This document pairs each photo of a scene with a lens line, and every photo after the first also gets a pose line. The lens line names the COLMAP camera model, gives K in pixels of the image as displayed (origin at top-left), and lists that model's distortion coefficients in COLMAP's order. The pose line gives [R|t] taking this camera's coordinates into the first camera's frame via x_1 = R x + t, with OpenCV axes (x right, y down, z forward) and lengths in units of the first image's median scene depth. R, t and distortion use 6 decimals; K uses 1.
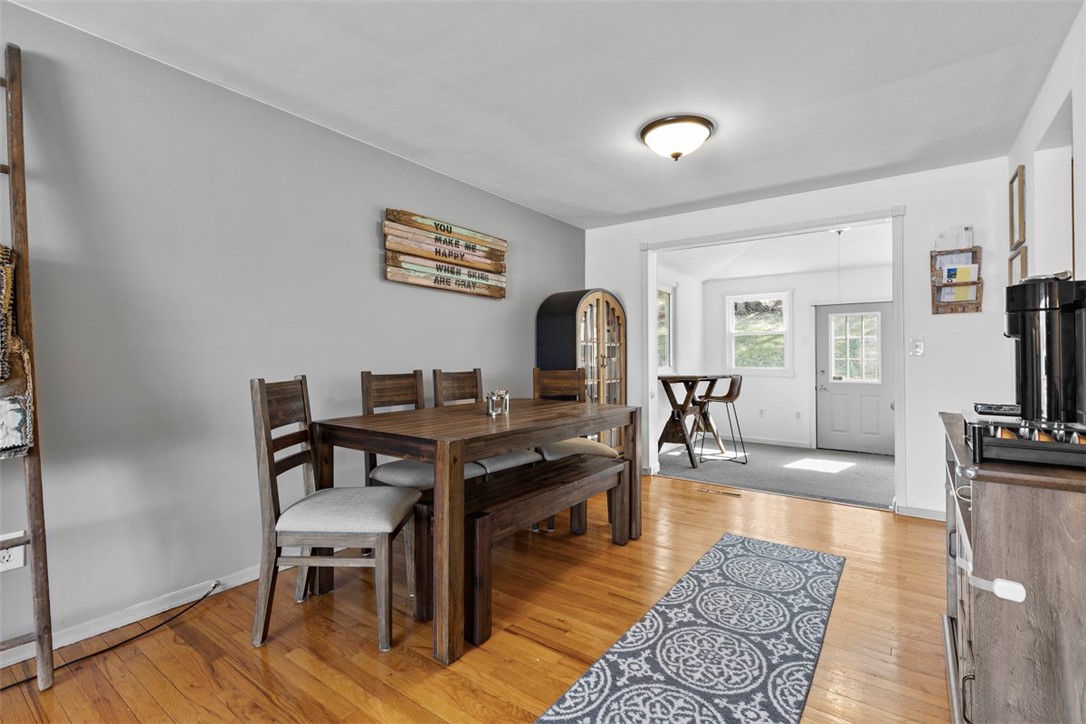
lens RADIAL K [[494.4, 0, 545.6], [0, 494.4, 353.3], [0, 0, 1]] dist [0.010562, -0.002539]
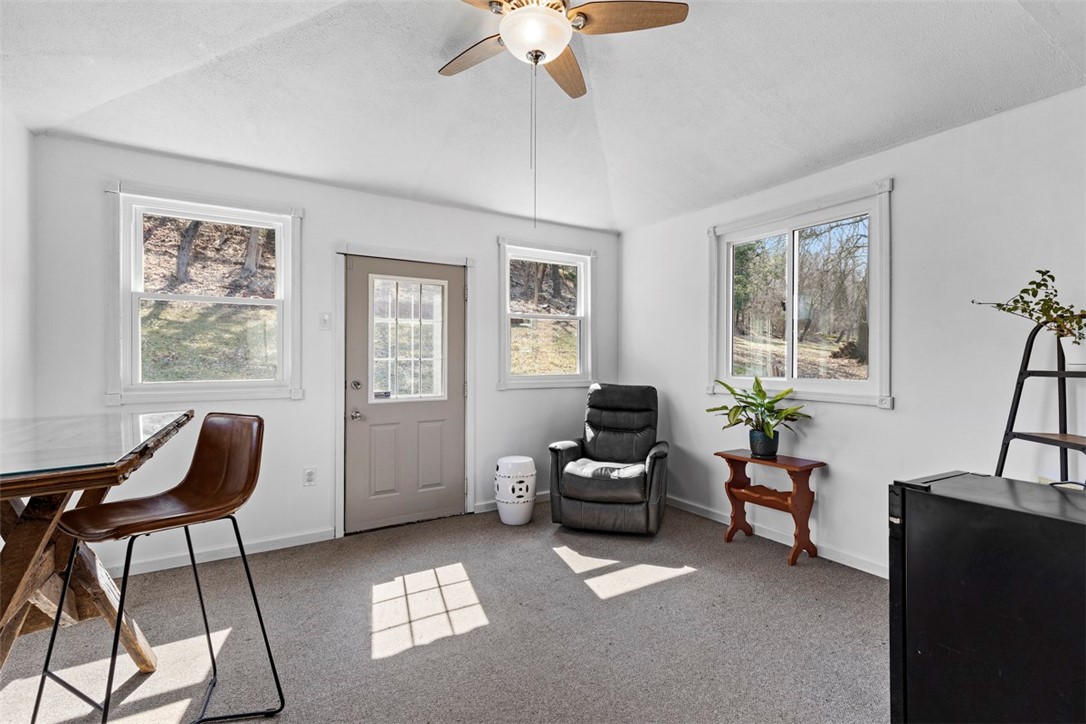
lens RADIAL K [[494.4, 0, 548.1], [0, 494.4, 360.2], [0, 0, 1]] dist [0.010562, -0.002539]
pose [[0.378284, 0.007900, 0.925656, 0.152058], [-0.007379, 0.999958, -0.005519, 0.013317], [-0.925660, -0.004743, 0.378326, 0.606033]]
